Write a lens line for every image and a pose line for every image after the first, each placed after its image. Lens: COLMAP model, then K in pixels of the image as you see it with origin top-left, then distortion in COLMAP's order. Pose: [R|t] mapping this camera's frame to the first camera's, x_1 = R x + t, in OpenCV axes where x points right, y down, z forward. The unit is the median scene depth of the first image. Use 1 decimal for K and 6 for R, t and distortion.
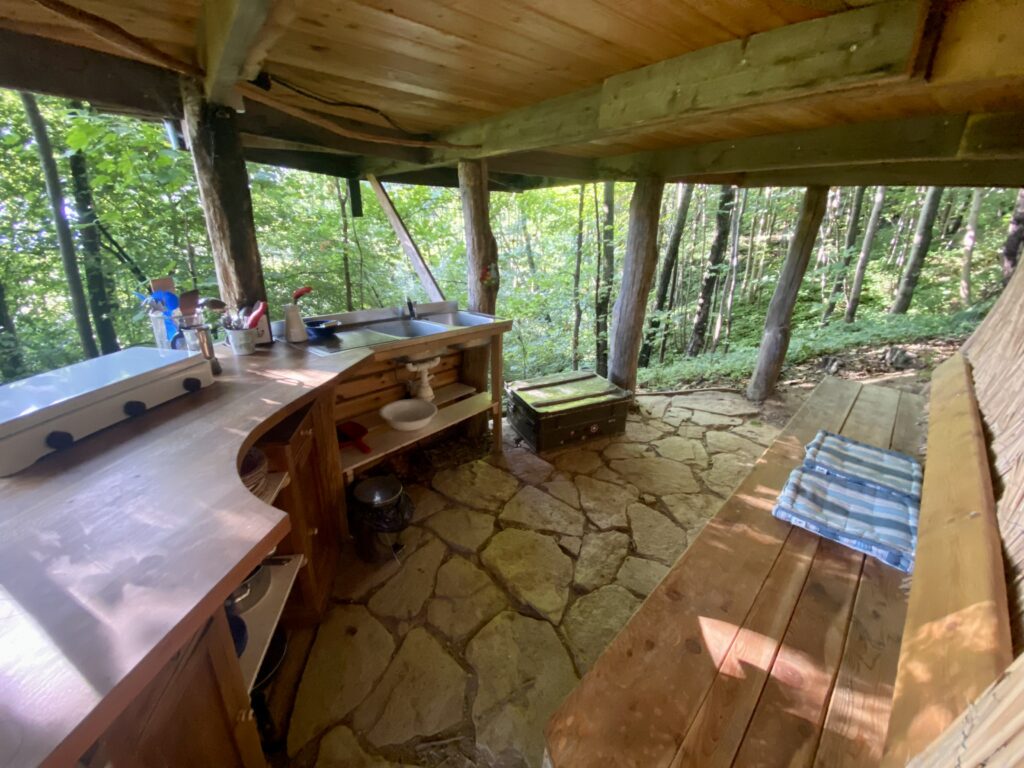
lens RADIAL K [[417.0, 0, 512.0], [0, 417.0, 384.0], [0, 0, 1]] dist [-0.000831, -0.000055]
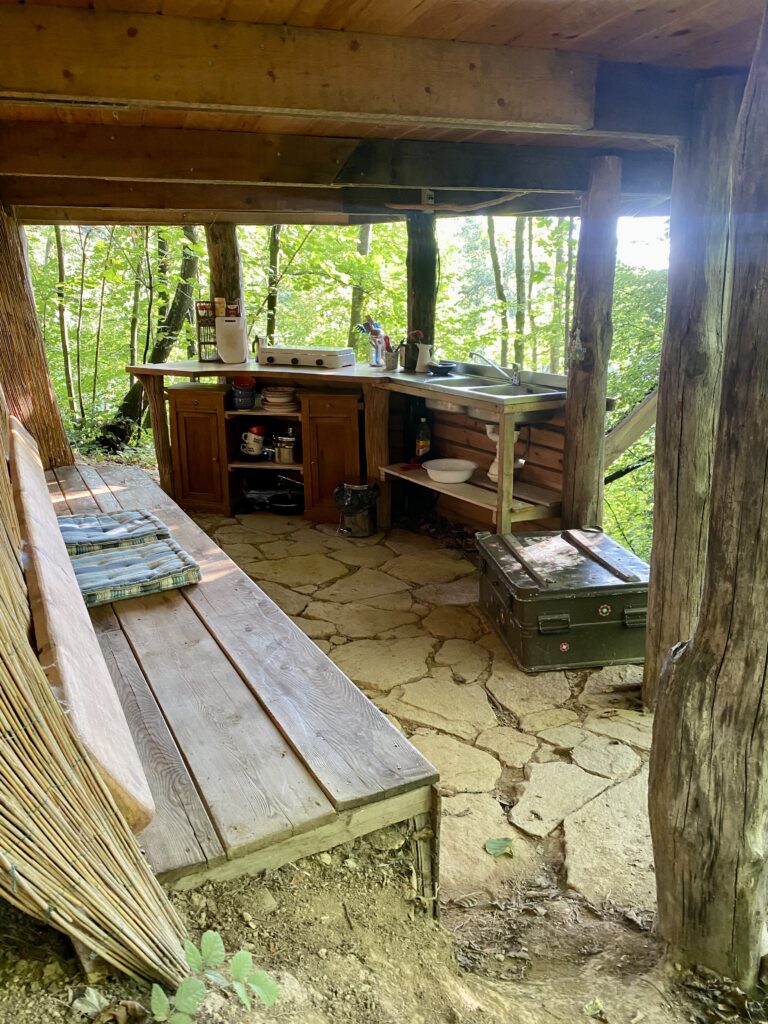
lens RADIAL K [[779.9, 0, 384.0], [0, 779.9, 512.0], [0, 0, 1]] dist [0.125594, -0.368542]
pose [[-0.252876, 0.313093, -0.915438, 1.195022], [-0.374595, 0.840707, 0.391011, -0.383061], [0.892038, 0.441796, -0.095312, 0.888386]]
